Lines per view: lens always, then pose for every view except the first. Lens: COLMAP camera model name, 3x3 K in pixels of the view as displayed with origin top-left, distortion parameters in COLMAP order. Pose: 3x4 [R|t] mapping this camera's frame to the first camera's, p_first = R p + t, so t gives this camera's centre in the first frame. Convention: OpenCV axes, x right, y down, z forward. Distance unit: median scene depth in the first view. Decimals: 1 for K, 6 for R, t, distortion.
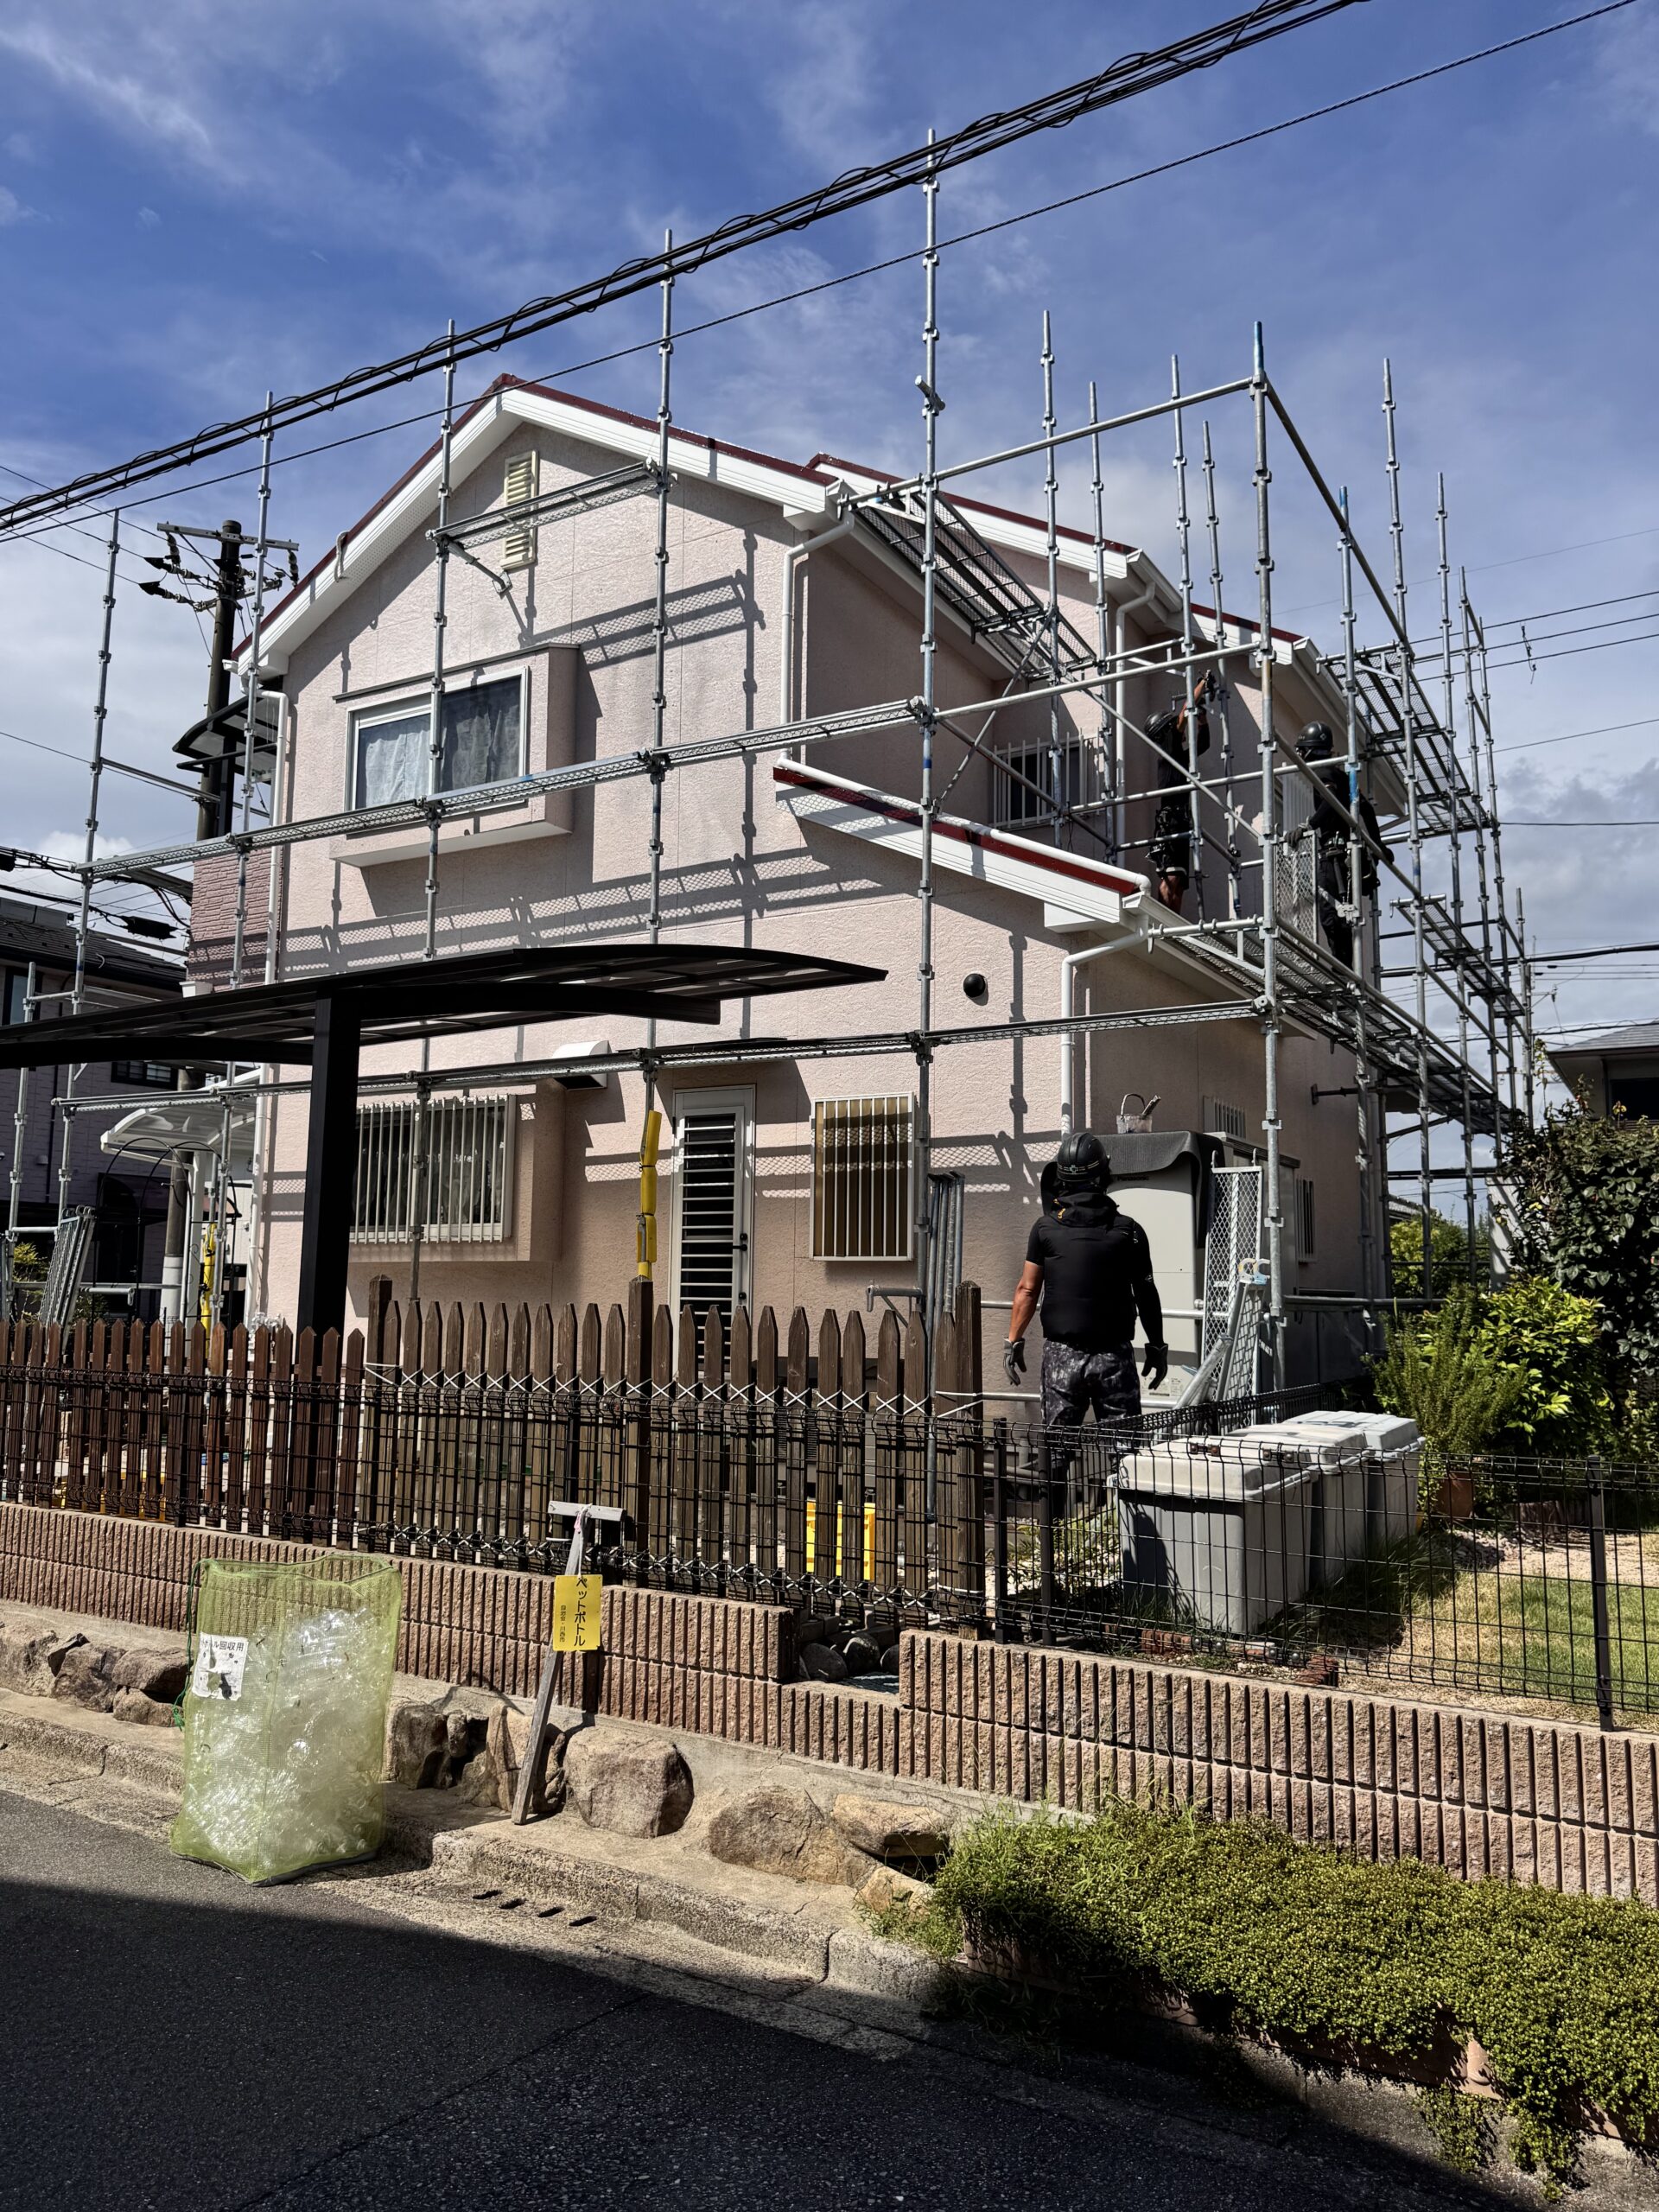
lens RADIAL K [[1641.3, 0, 829.5], [0, 1641.3, 1106.0], [0, 0, 1]] dist [0.115929, -0.219001]
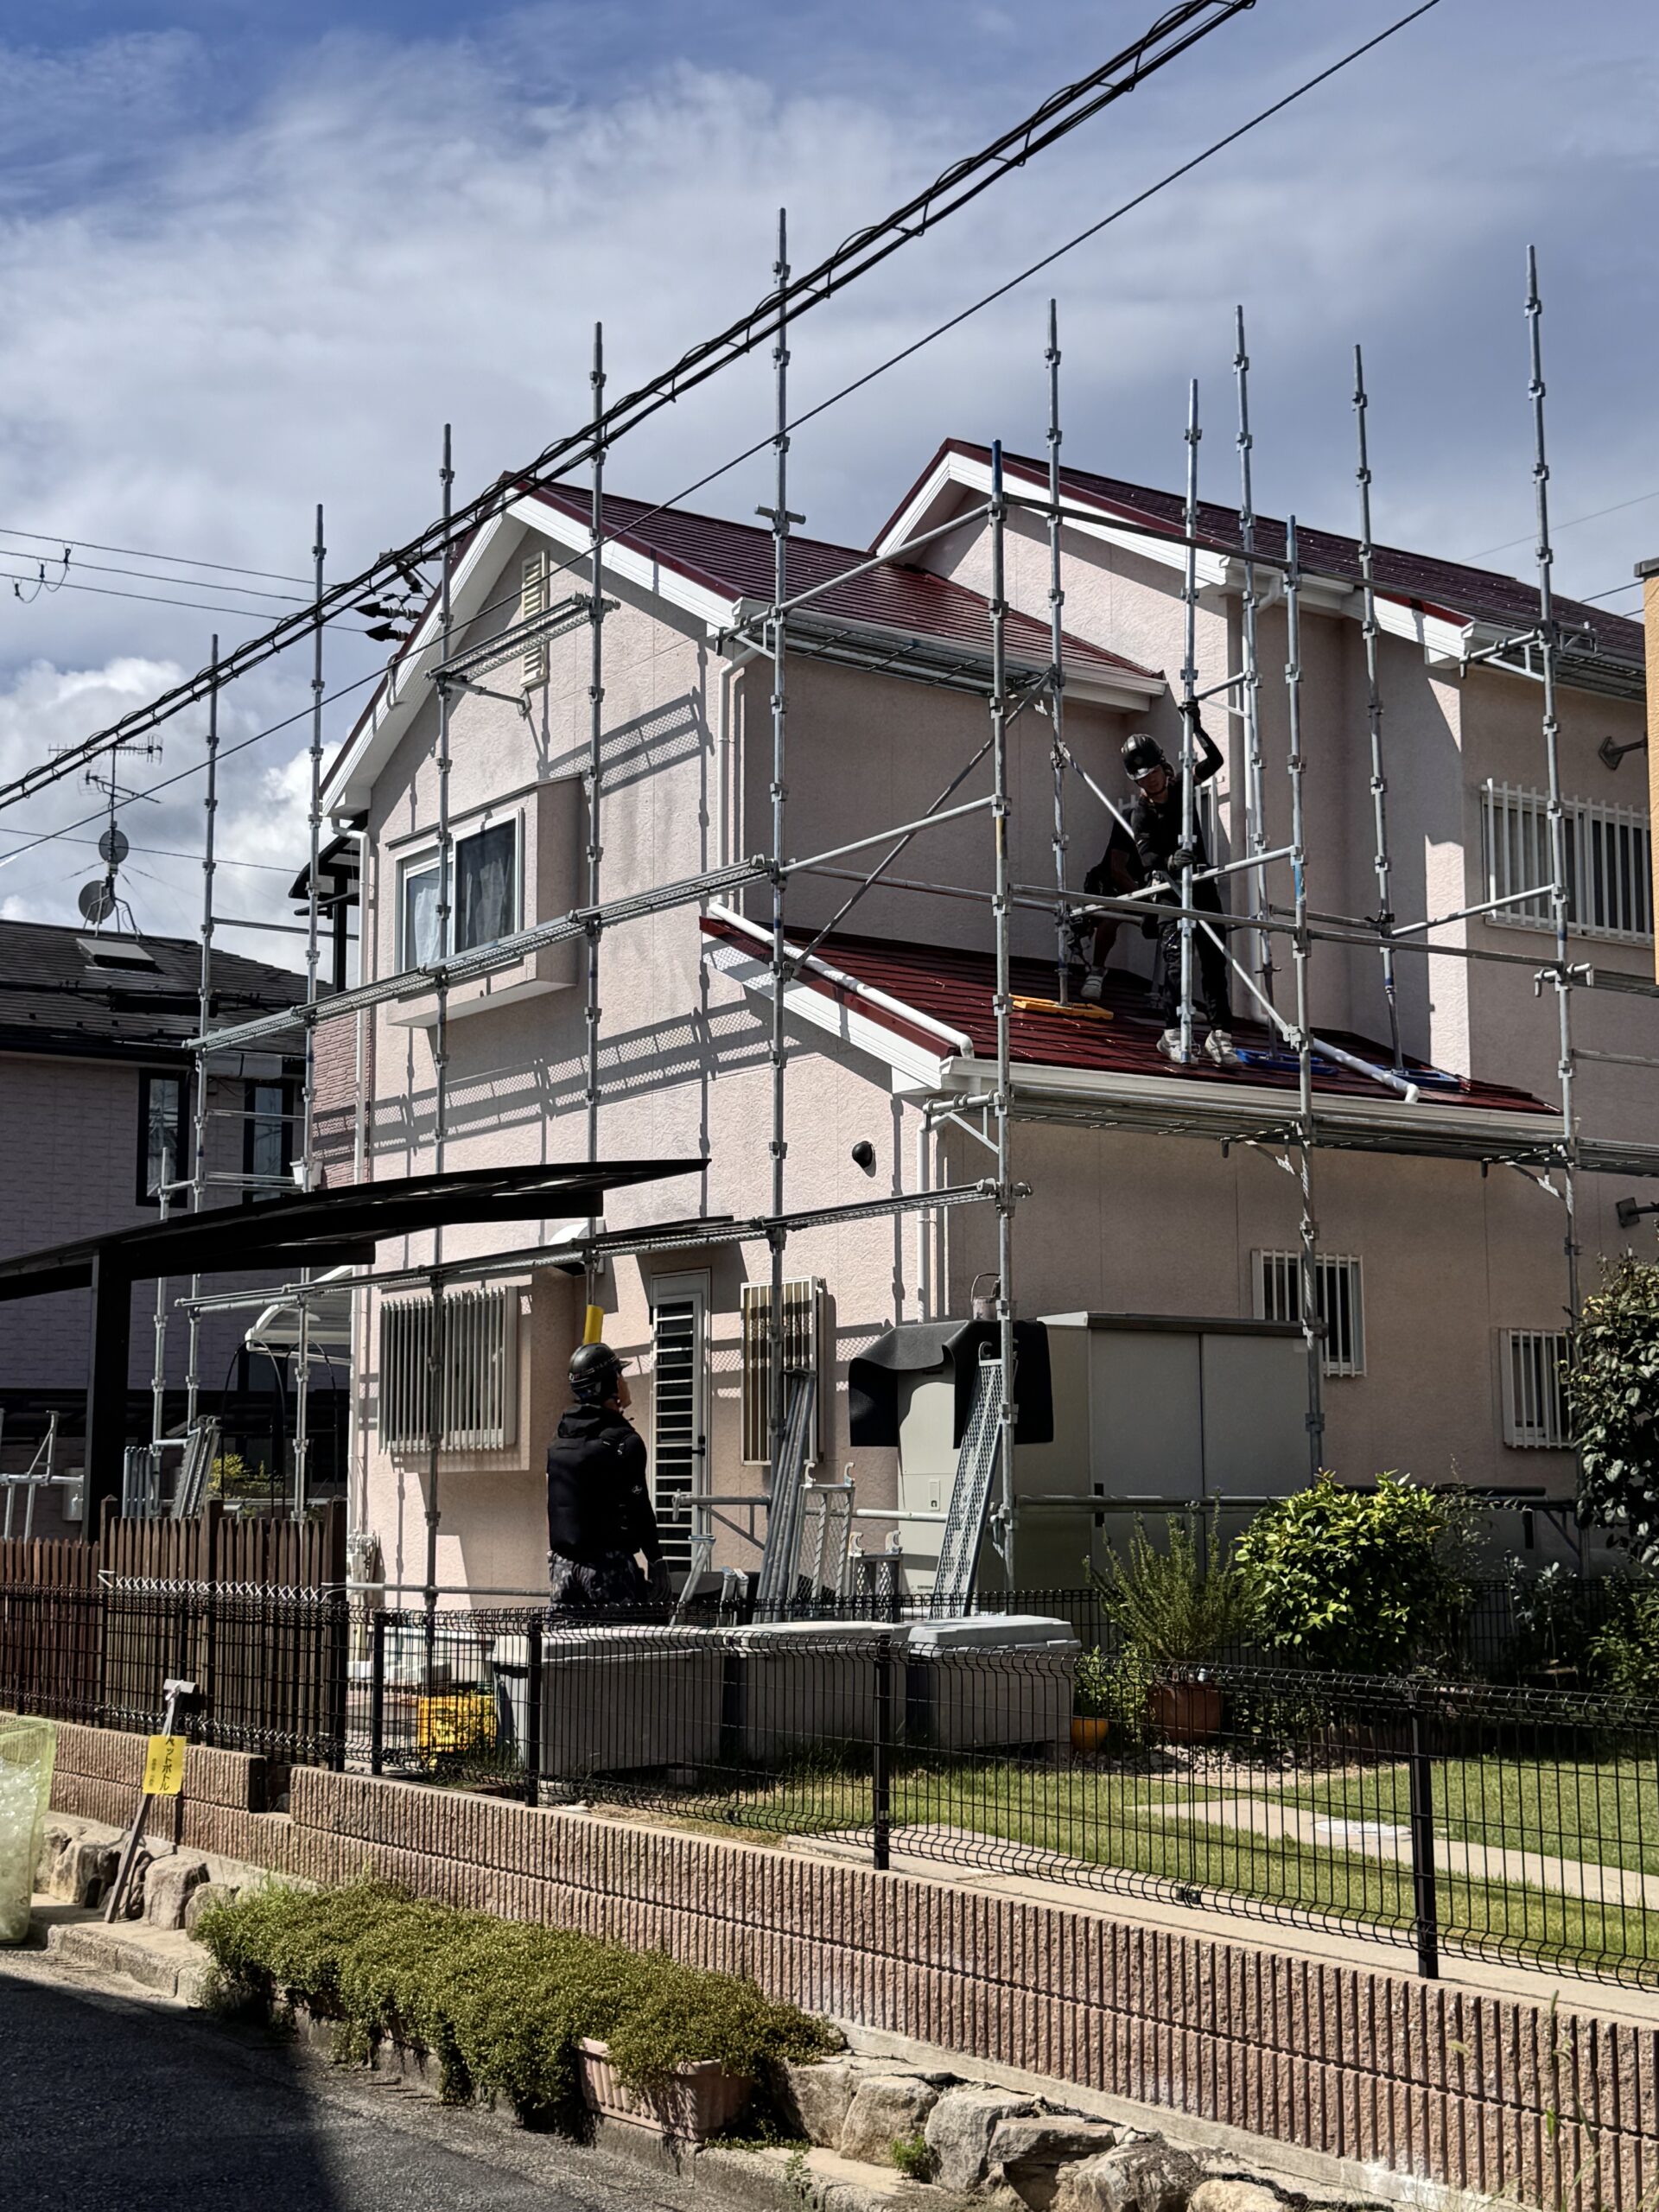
lens RADIAL K [[2923.5, 0, 829.5], [0, 2923.5, 1106.0], [0, 0, 1]] dist [-0.034998, -0.012596]
pose [[0.917868, -0.070029, -0.390660, 0.628337], [0.062436, 0.997532, -0.032122, -0.045204], [0.391945, 0.005092, 0.919975, -0.429295]]
